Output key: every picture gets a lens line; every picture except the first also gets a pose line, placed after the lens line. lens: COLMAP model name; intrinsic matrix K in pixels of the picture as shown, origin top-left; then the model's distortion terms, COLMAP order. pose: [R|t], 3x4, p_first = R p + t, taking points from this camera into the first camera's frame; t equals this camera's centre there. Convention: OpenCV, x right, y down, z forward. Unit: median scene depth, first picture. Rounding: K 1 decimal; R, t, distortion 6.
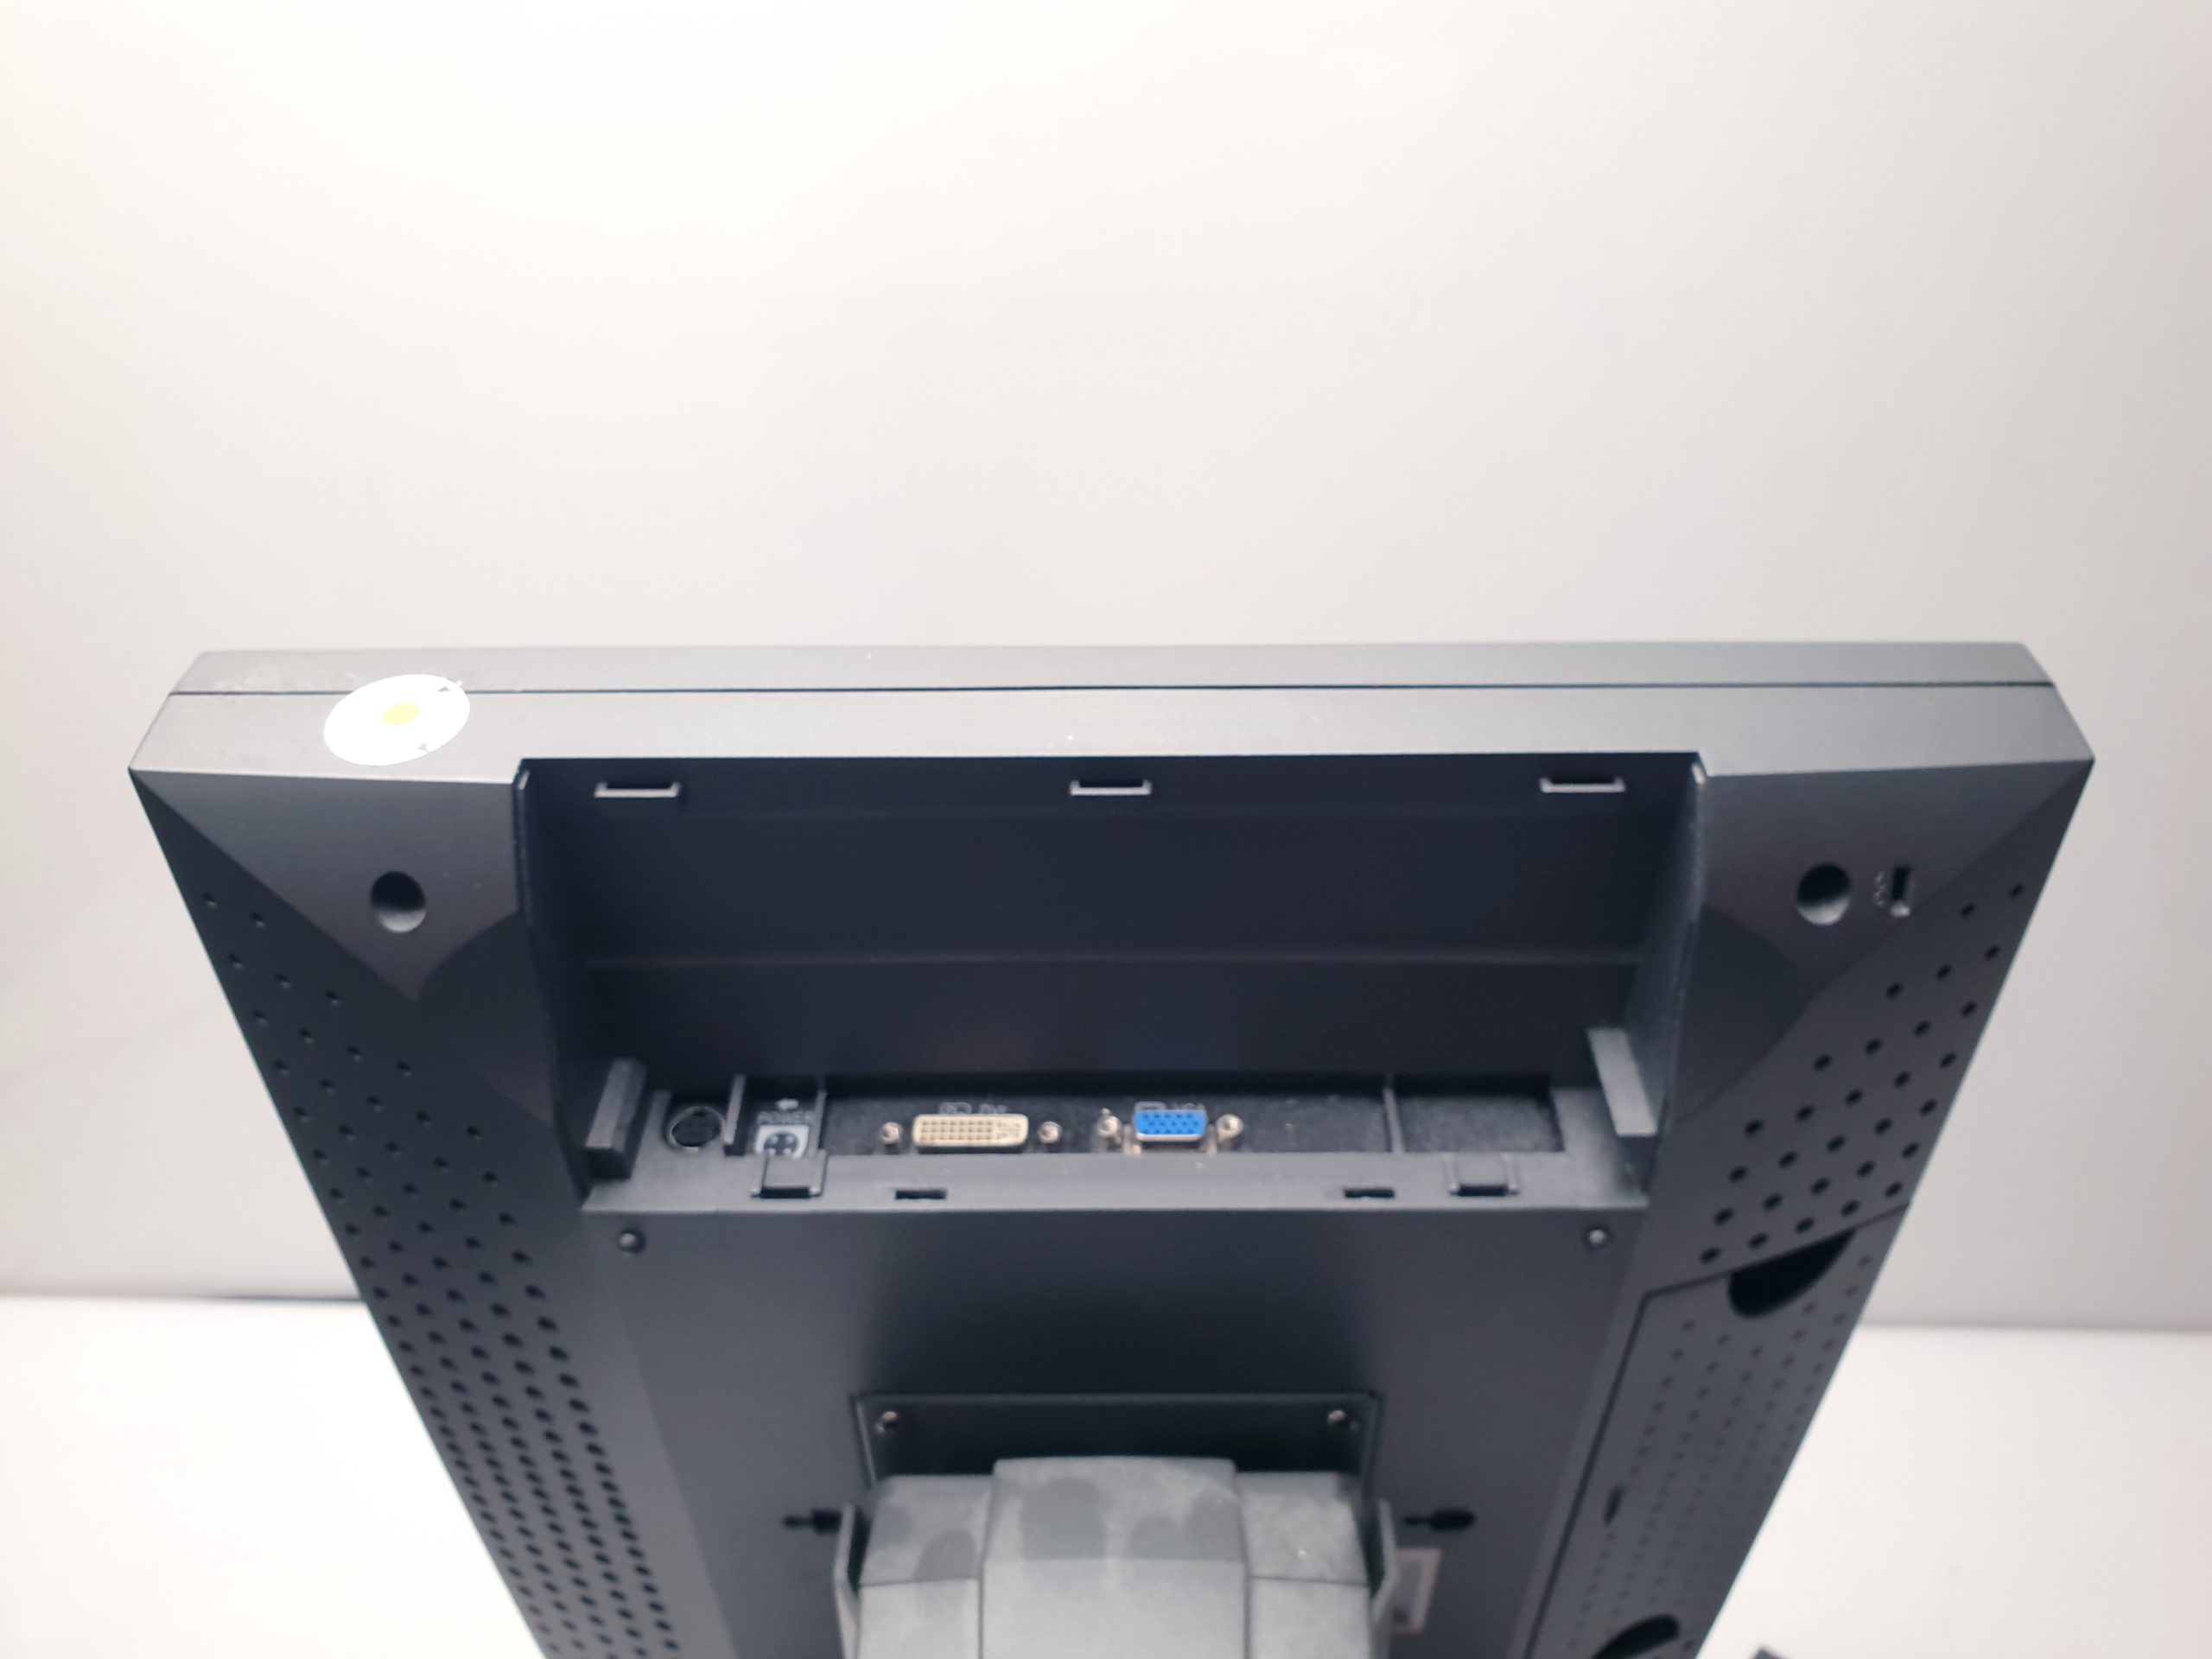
lens RADIAL K [[1674.8, 0, 1107.4], [0, 1674.8, 835.4], [0, 0, 1]] dist [-0.018615, -0.001729]
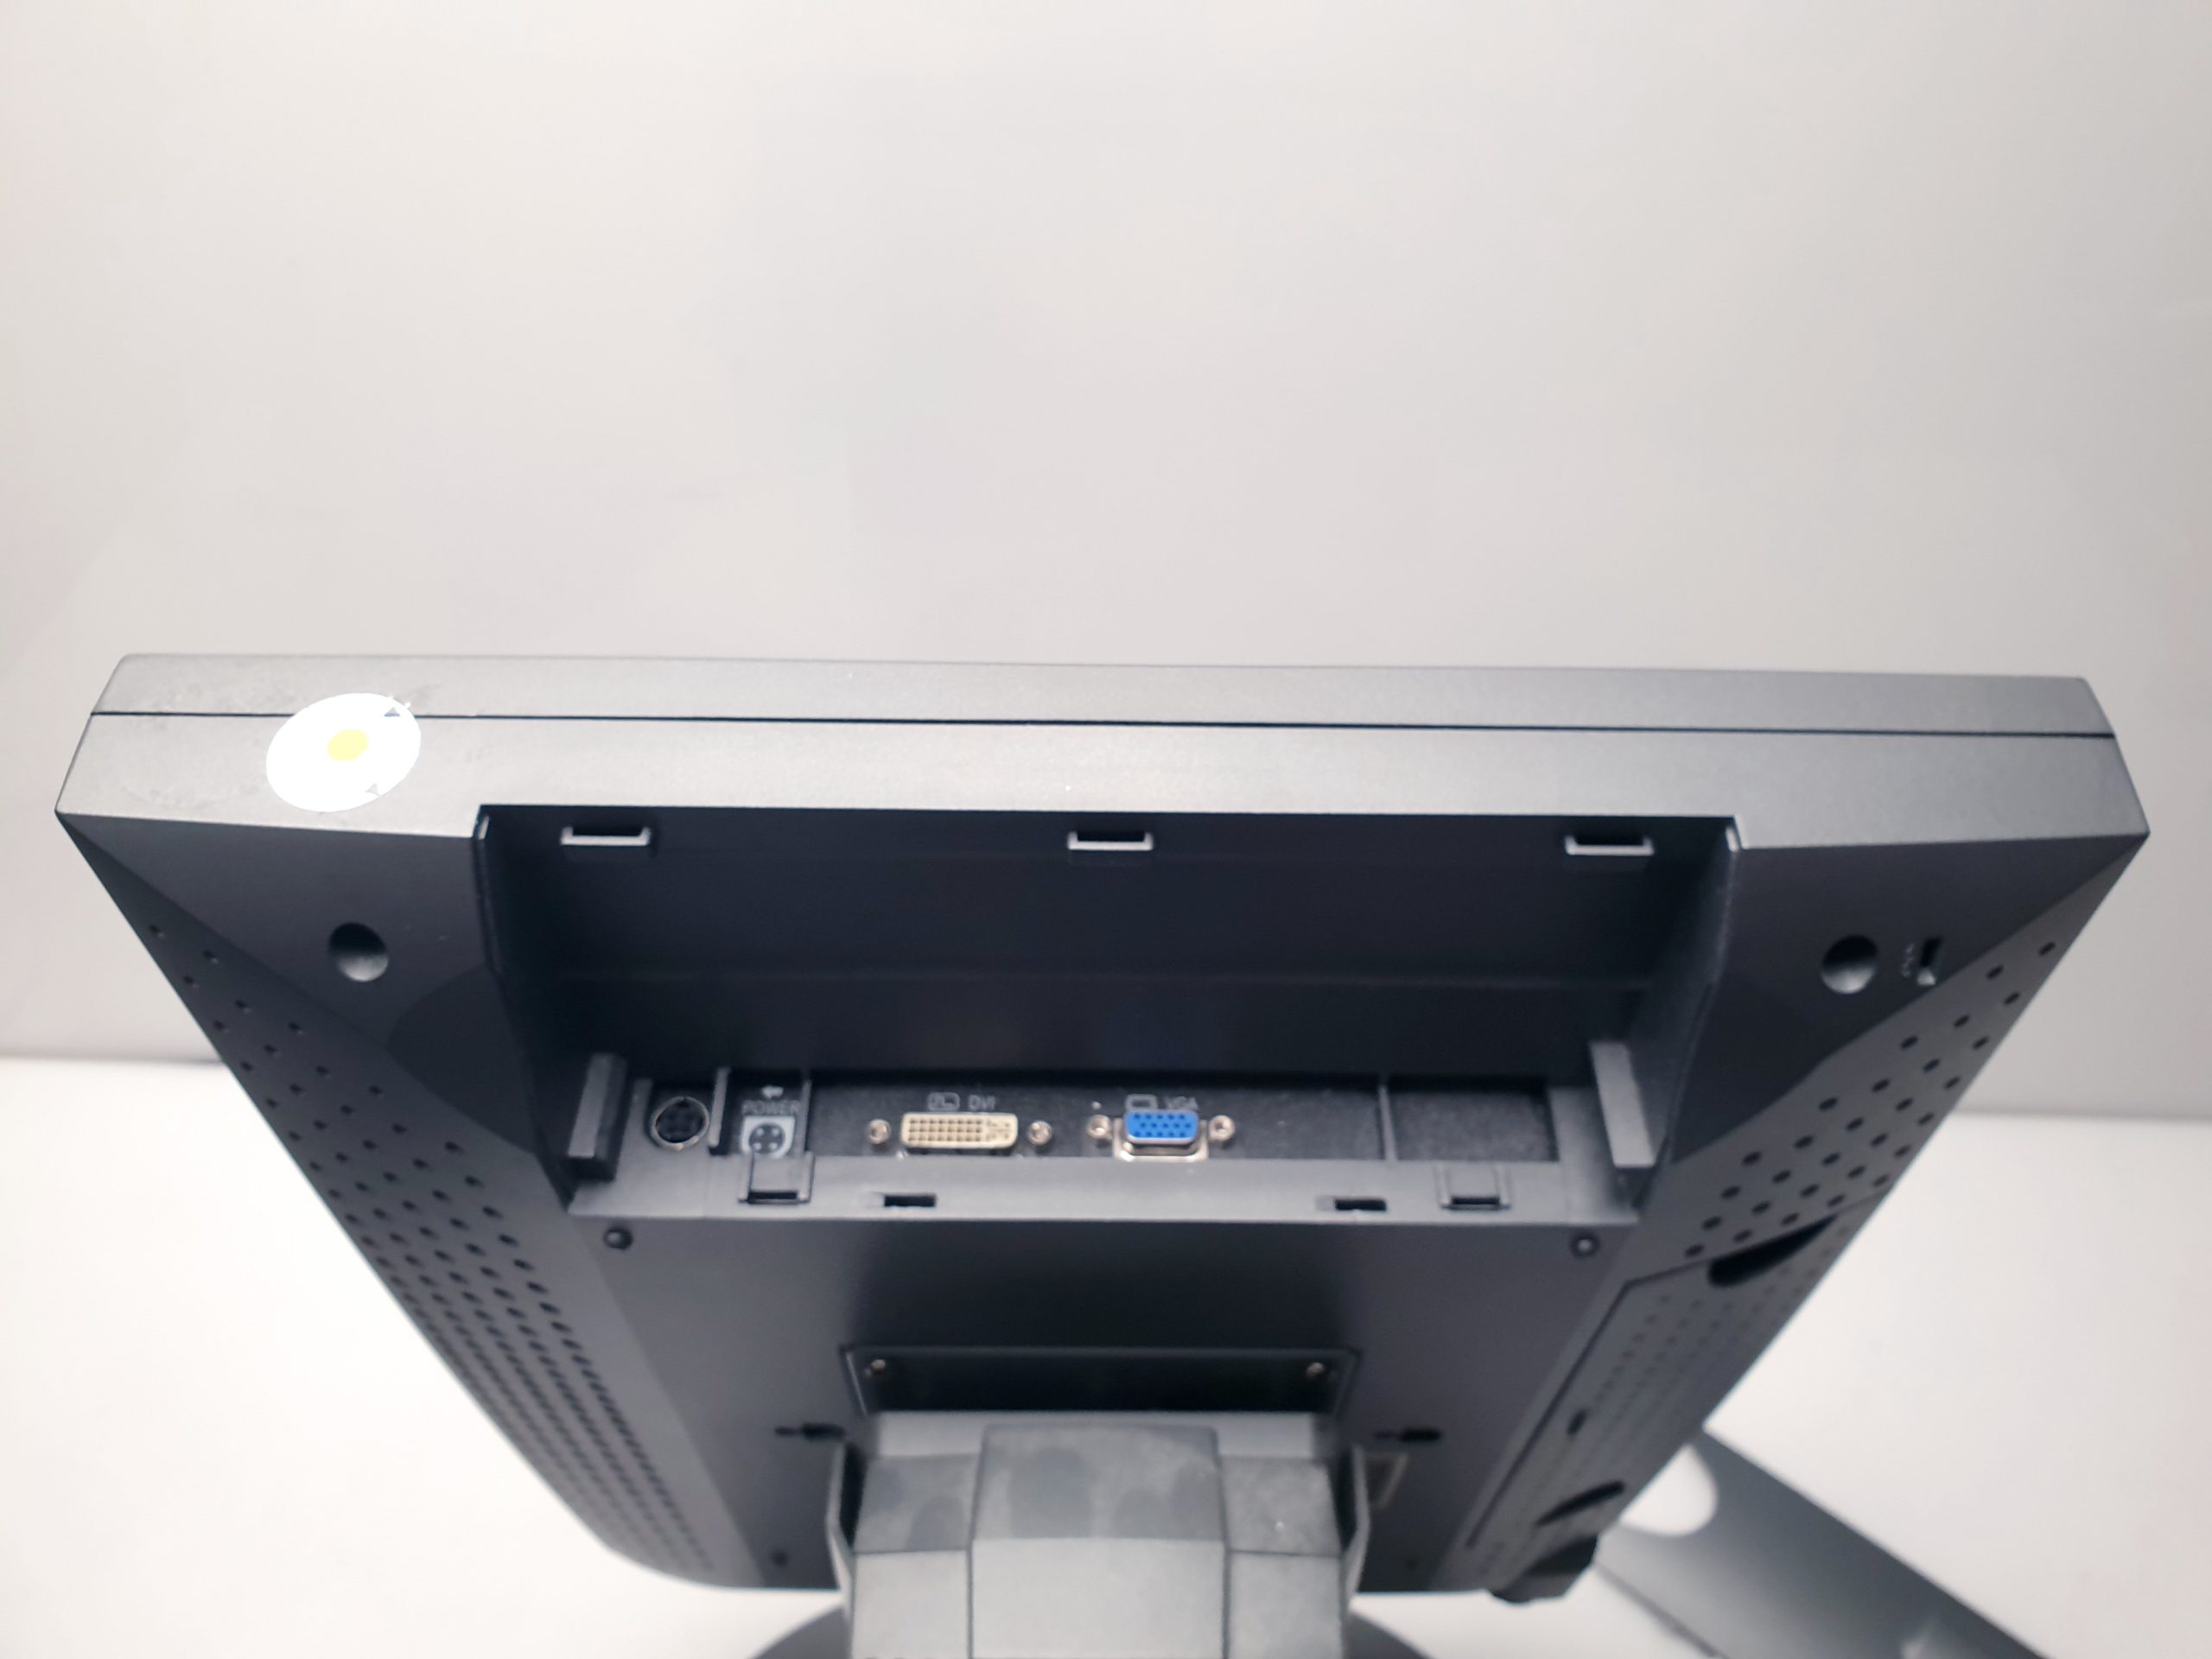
lens RADIAL K [[1674.8, 0, 1104.6], [0, 1674.8, 827.2], [0, 0, 1]] dist [-0.018615, -0.001729]
pose [[0.999779, 0.013256, 0.016289, -0.015192], [-0.016195, 0.980438, 0.196163, -0.200114], [-0.013370, -0.196383, 0.980436, 0.070424]]
